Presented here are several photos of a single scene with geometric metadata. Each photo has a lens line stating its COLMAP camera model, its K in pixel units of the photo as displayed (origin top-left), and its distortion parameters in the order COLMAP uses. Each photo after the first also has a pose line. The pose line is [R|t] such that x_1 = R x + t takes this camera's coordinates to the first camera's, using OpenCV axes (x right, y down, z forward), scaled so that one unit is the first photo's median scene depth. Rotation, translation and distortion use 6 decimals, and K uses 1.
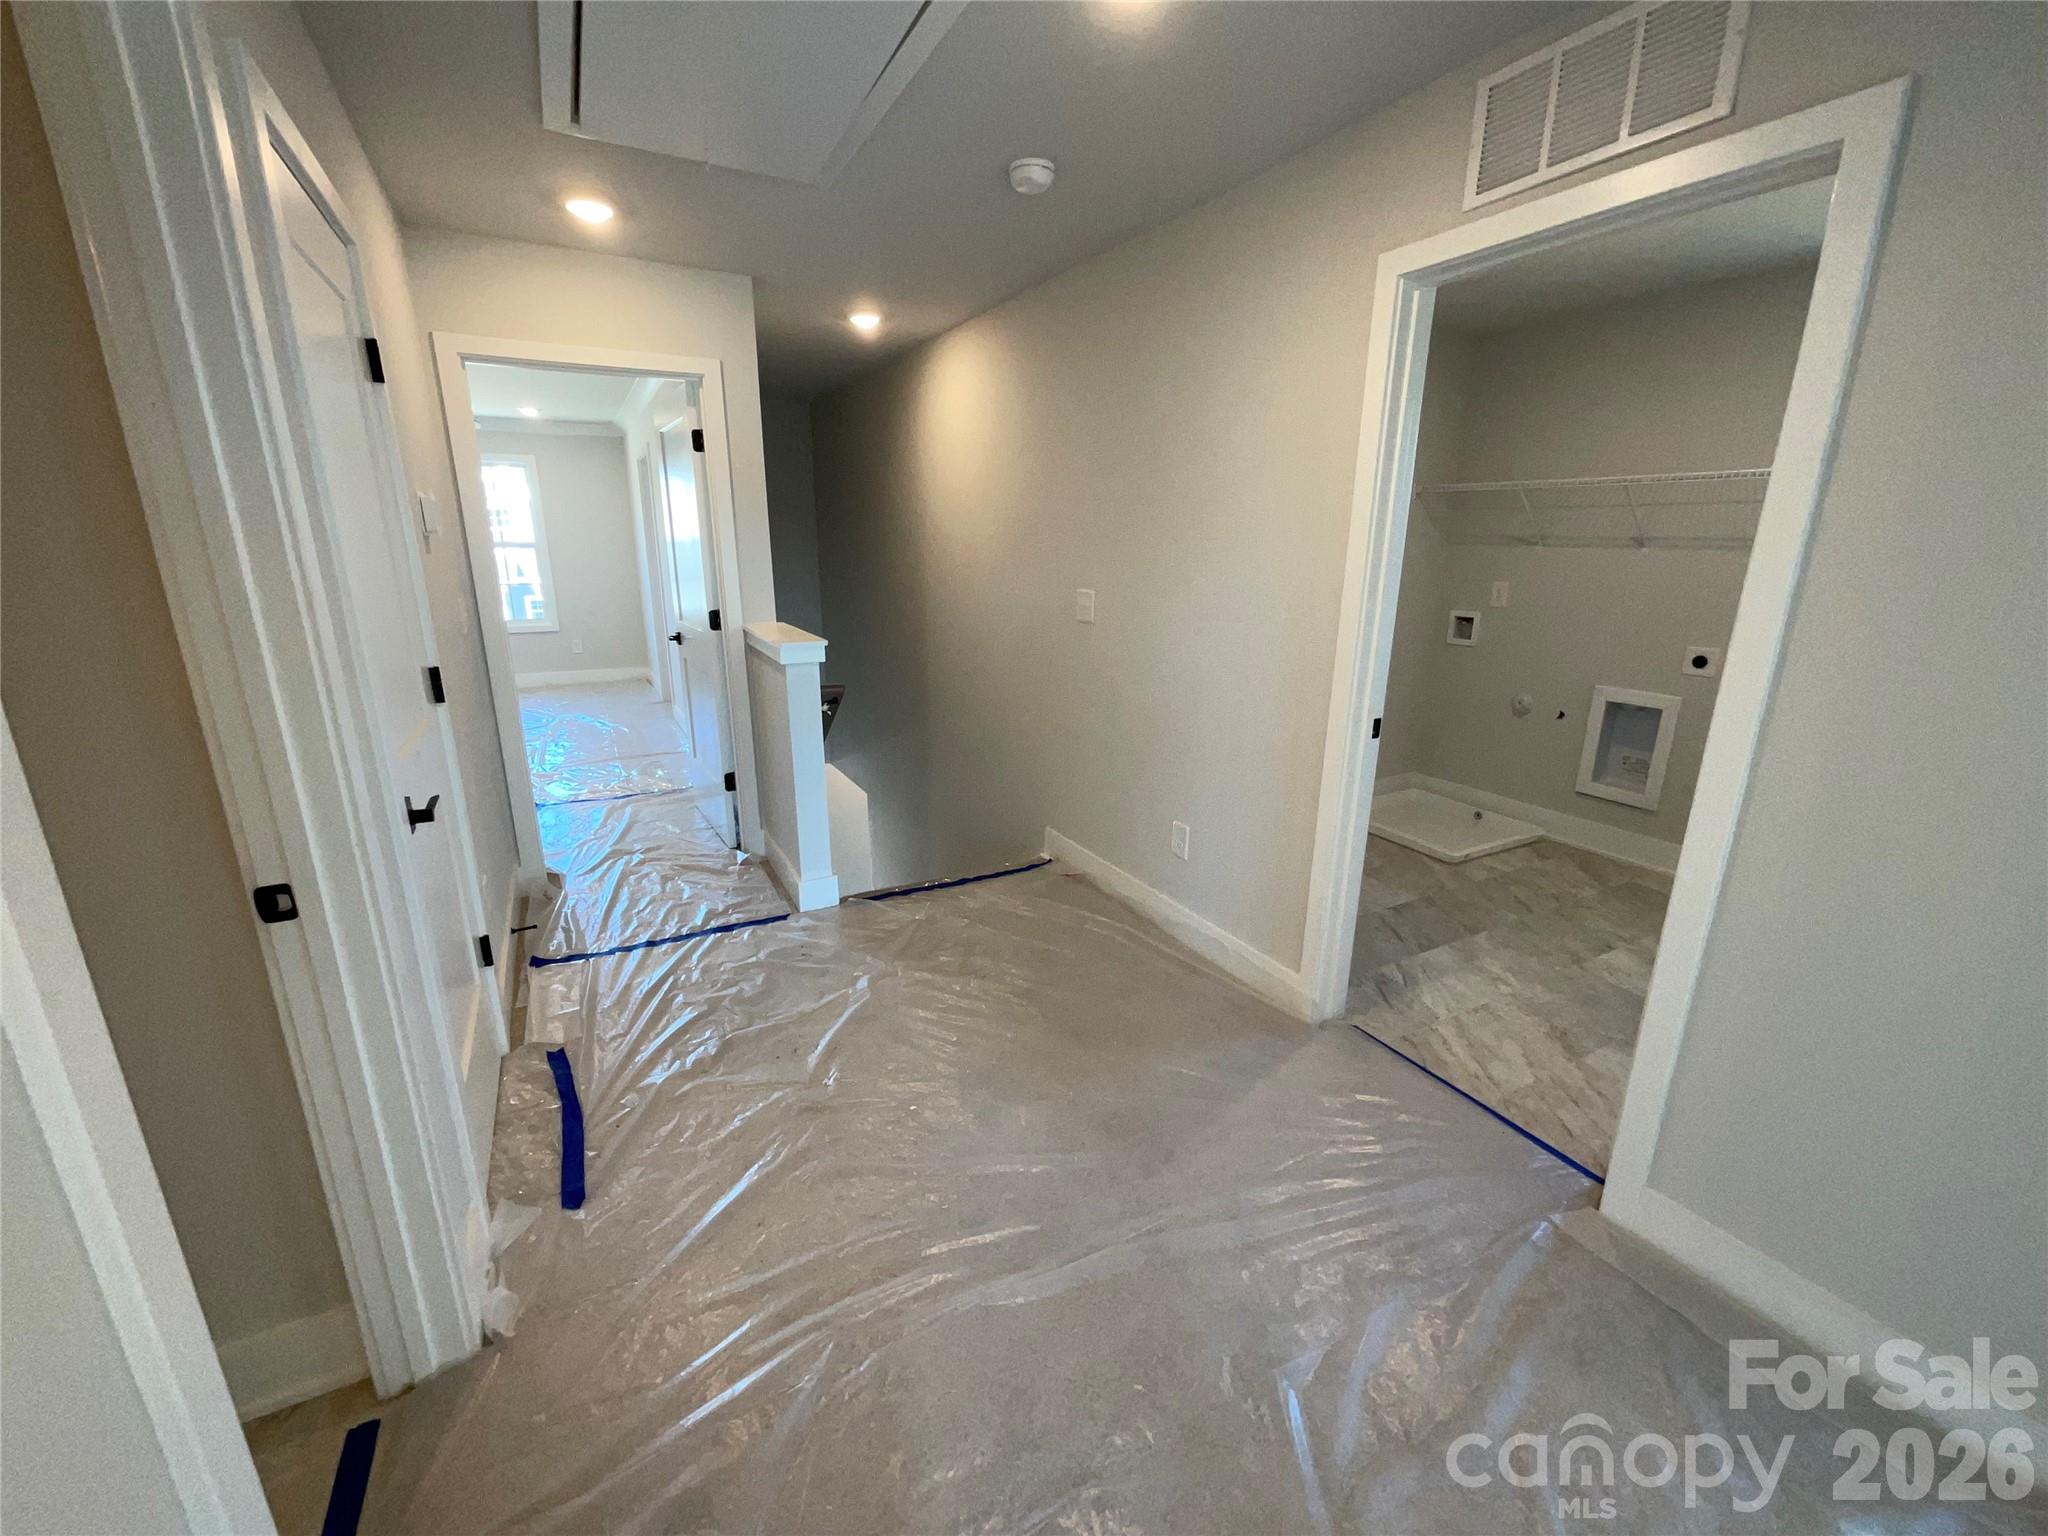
lens RADIAL K [[831.9, 0, 1028.2], [0, 831.9, 770.8], [0, 0, 1]] dist [0.000125, 0.000286]
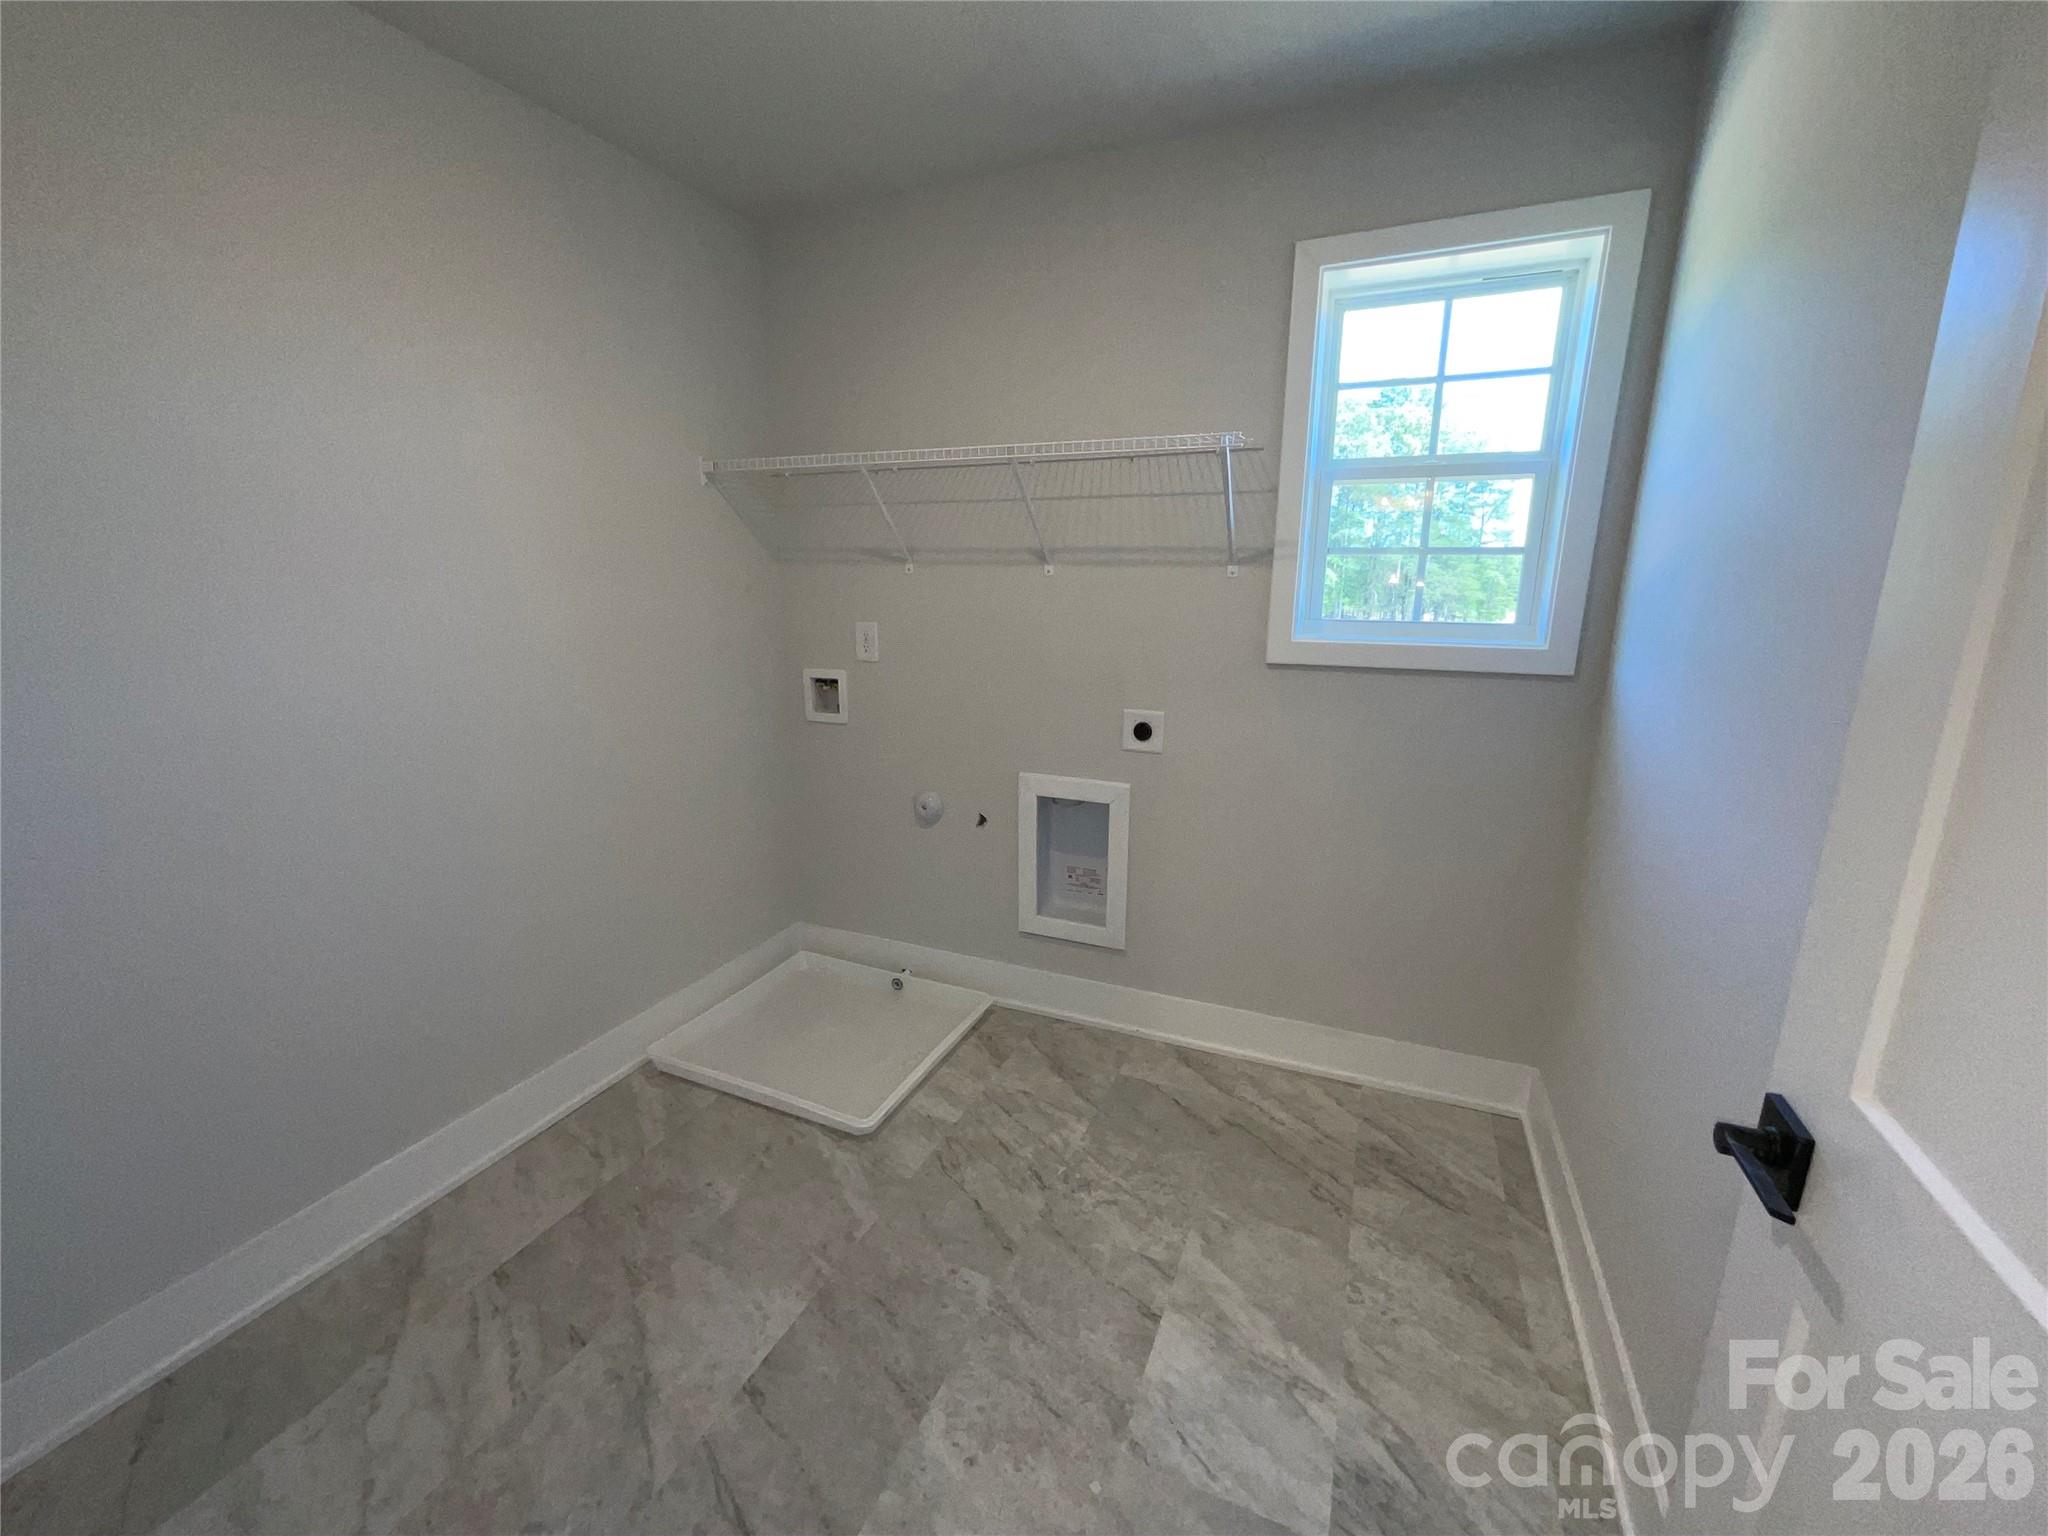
lens RADIAL K [[821.0, 0, 1034.7], [0, 821.0, 774.6], [0, 0, 1]] dist [0.000673, 0.000107]
pose [[0.782783, -0.146147, 0.604890, 0.299441], [0.166757, 0.985744, 0.022366, -0.114276], [-0.599536, 0.083362, 0.795995, 0.477048]]
